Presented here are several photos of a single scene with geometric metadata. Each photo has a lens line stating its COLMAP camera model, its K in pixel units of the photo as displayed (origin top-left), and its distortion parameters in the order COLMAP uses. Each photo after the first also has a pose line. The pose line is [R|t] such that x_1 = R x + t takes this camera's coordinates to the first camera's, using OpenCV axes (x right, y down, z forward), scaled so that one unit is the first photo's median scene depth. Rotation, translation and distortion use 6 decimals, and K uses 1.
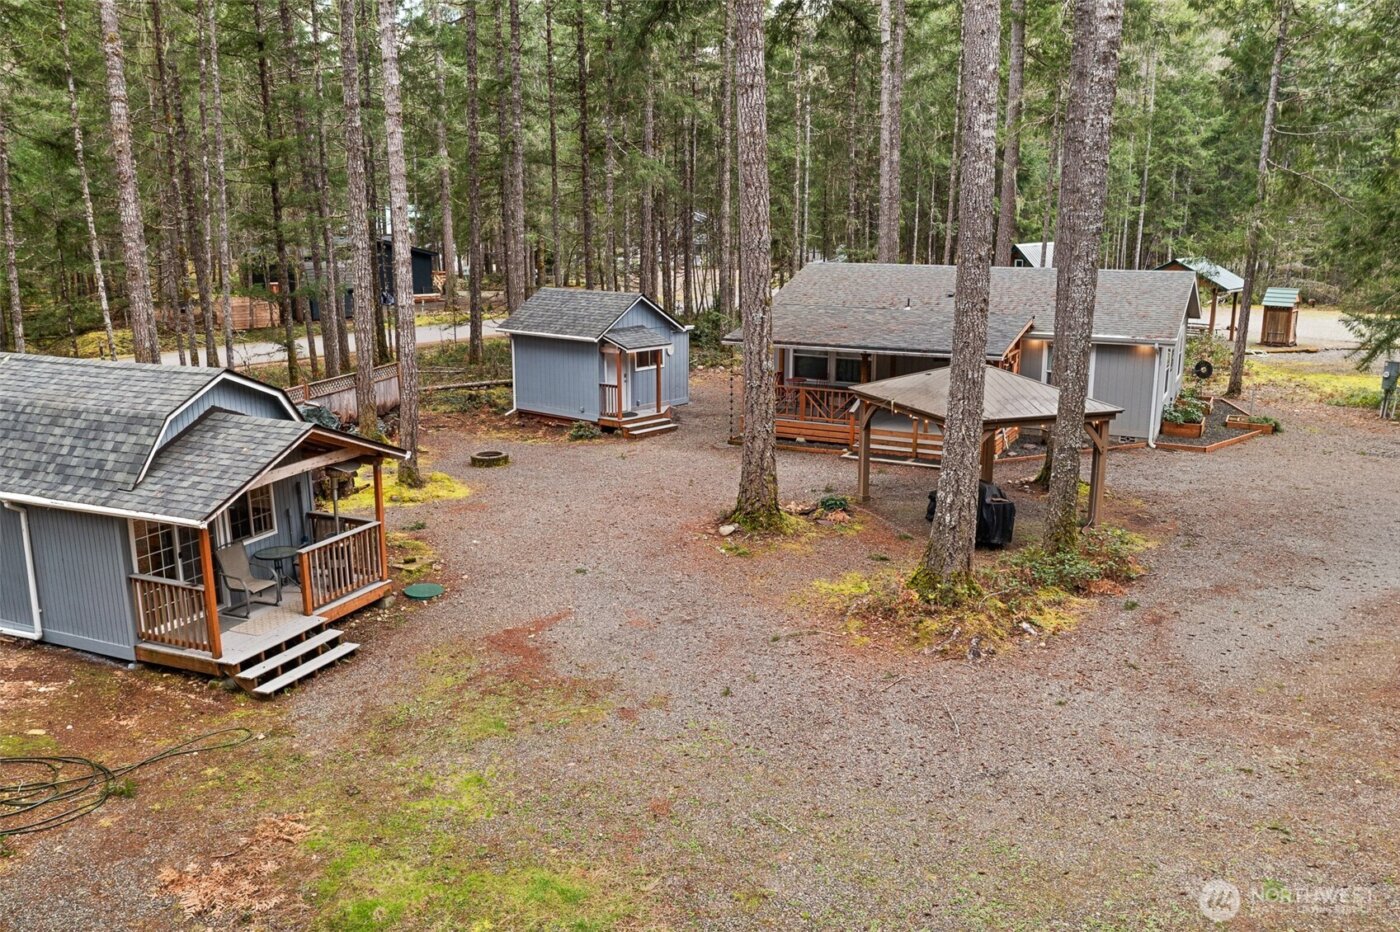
lens RADIAL K [[1136.4, 0, 696.4], [0, 1136.4, 446.3], [0, 0, 1]] dist [-0.032570, 0.008143]
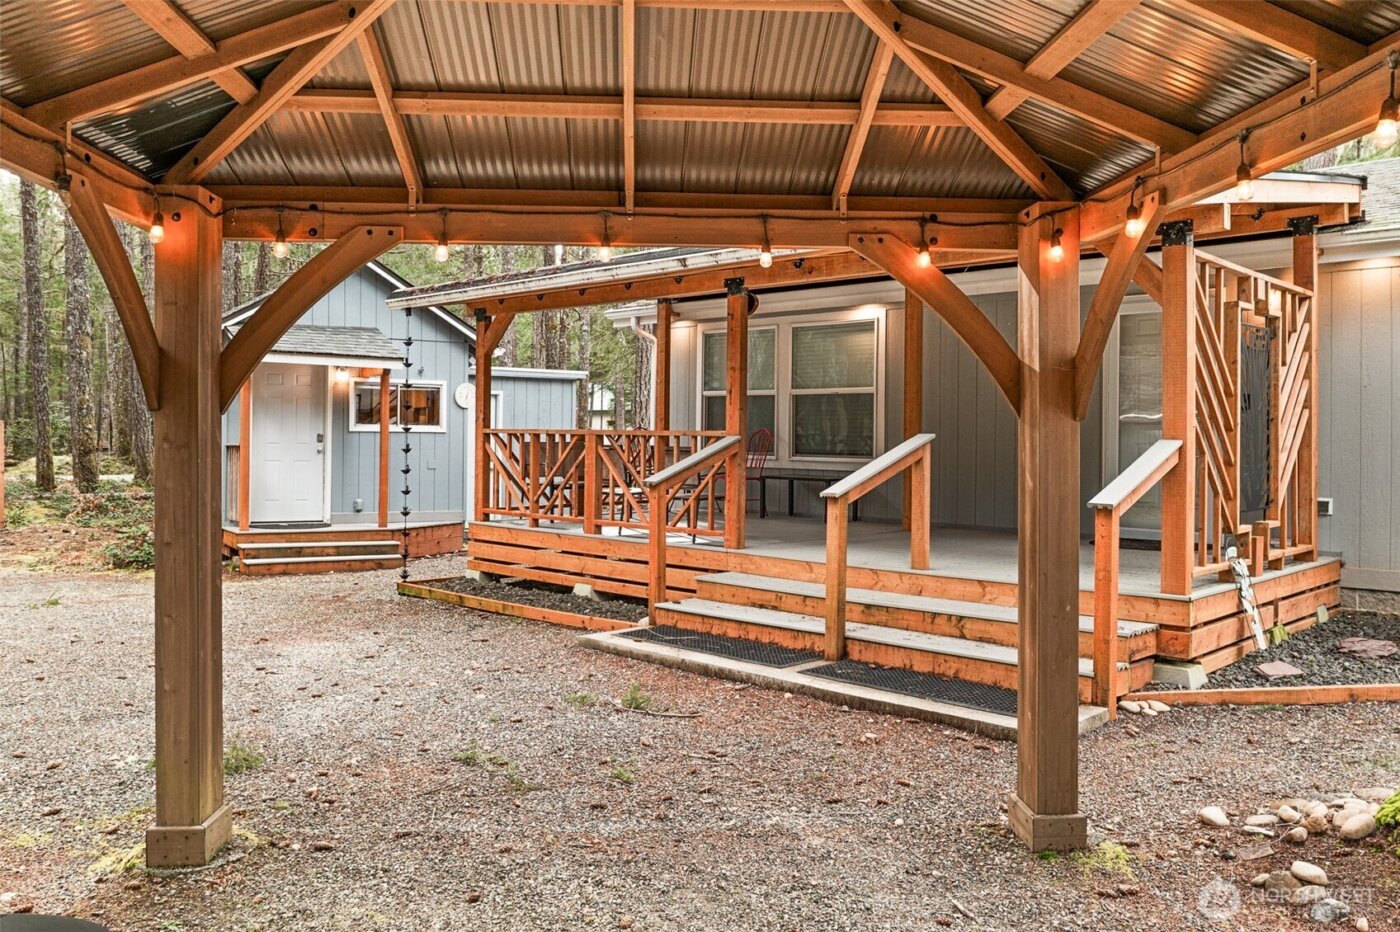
lens RADIAL K [[1136.4, 0, 696.4], [0, 1136.4, 446.3], [0, 0, 1]] dist [-0.032570, 0.008143]
pose [[0.963509, 0.015446, -0.267229, 0.297570], [-0.065998, 0.981221, -0.181245, 0.014930], [0.259411, 0.192268, 0.946435, 0.978584]]
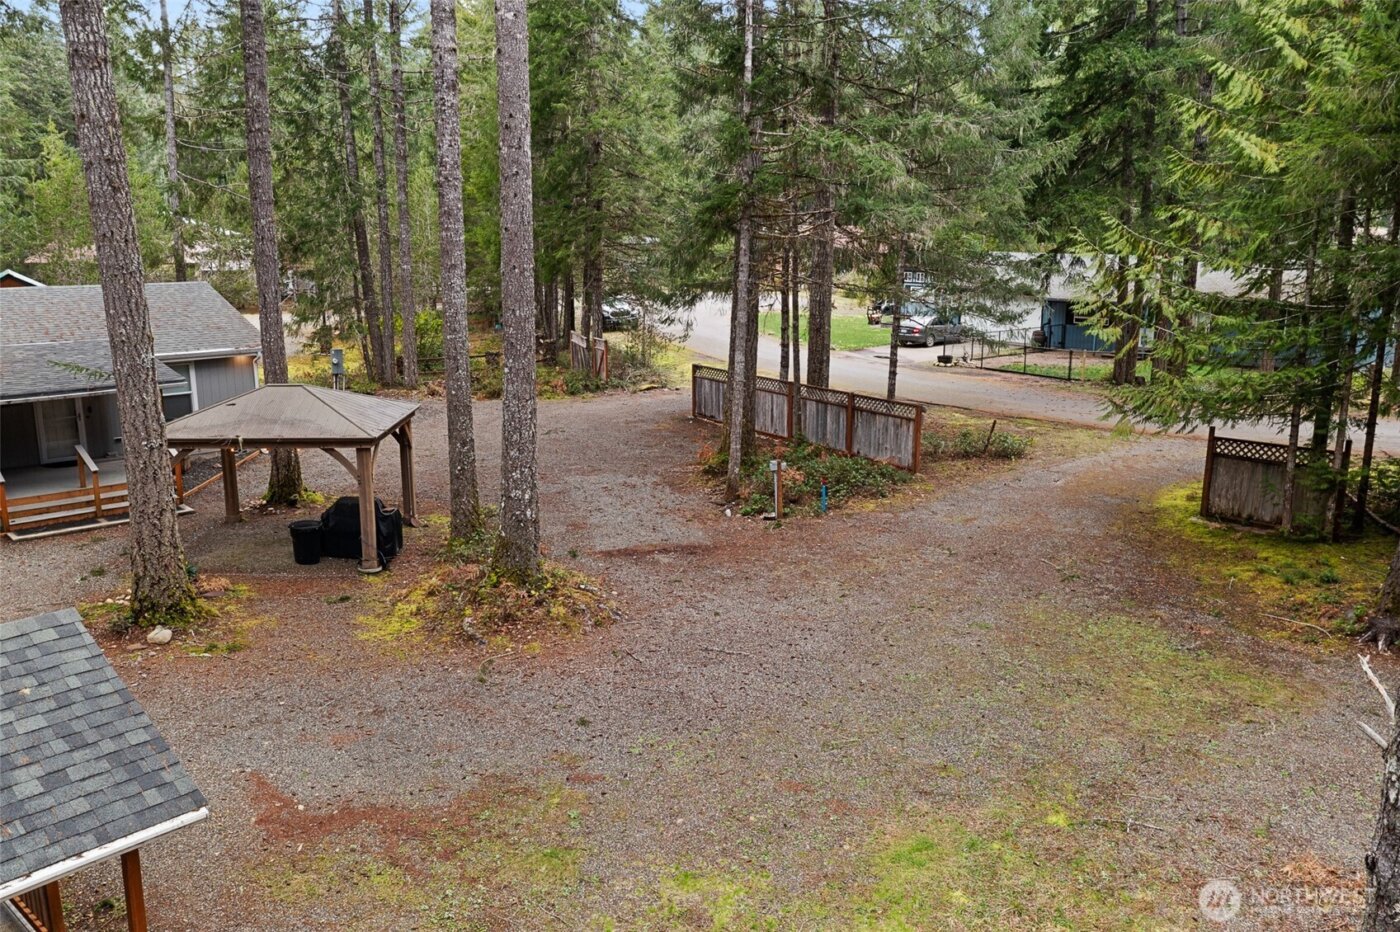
lens RADIAL K [[1136.4, 0, 696.4], [0, 1136.4, 446.3], [0, 0, 1]] dist [-0.032570, 0.008143]
pose [[0.283457, -0.180203, 0.941902, -0.595754], [0.185978, 0.973869, 0.130350, -0.088030], [-0.940779, 0.138224, 0.309564, 0.422982]]
